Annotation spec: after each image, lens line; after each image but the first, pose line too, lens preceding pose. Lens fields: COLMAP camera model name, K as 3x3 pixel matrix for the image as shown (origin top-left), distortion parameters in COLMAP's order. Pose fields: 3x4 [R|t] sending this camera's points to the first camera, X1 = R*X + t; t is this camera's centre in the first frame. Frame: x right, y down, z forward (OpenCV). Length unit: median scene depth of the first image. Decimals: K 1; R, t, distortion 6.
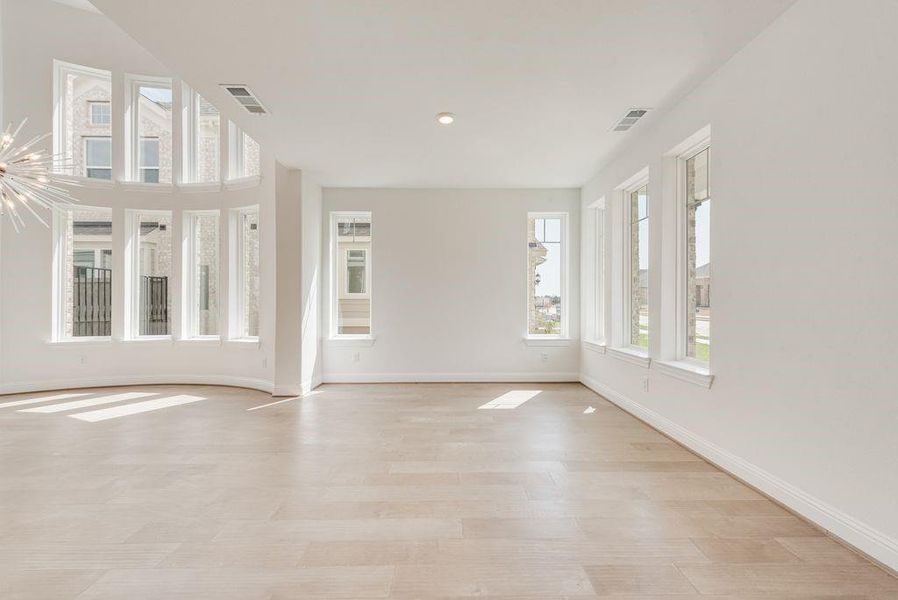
lens RADIAL K [[350.4, 0, 458.8], [0, 350.4, 303.1], [0, 0, 1]] dist [0.015691, -0.002717]
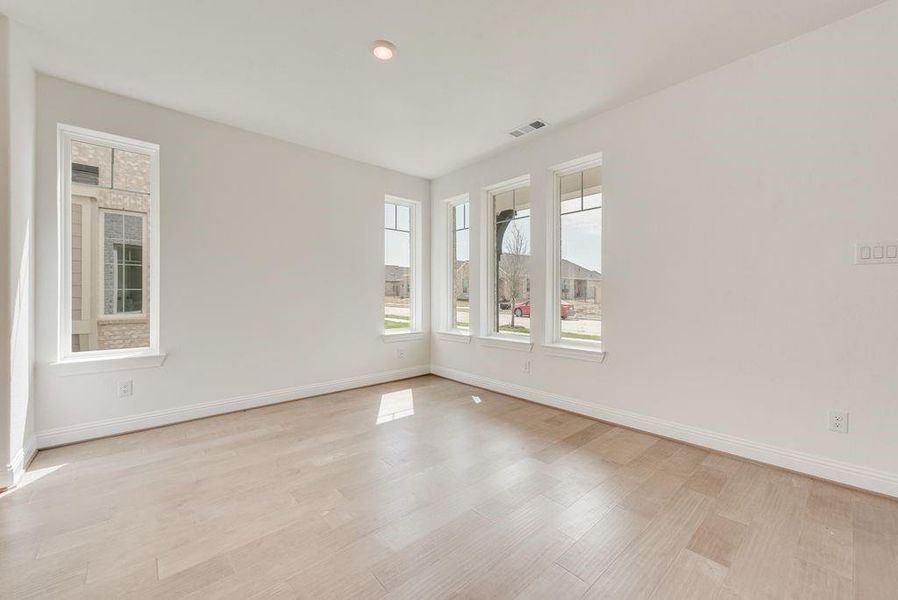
lens RADIAL K [[350.4, 0, 445.1], [0, 350.4, 296.1], [0, 0, 1]] dist [0.015691, -0.002717]
pose [[0.761852, -0.002061, 0.647748, -0.299648], [0.001117, 0.999998, 0.001868, 0.001023], [-0.647750, -0.000700, 0.761852, 0.233798]]
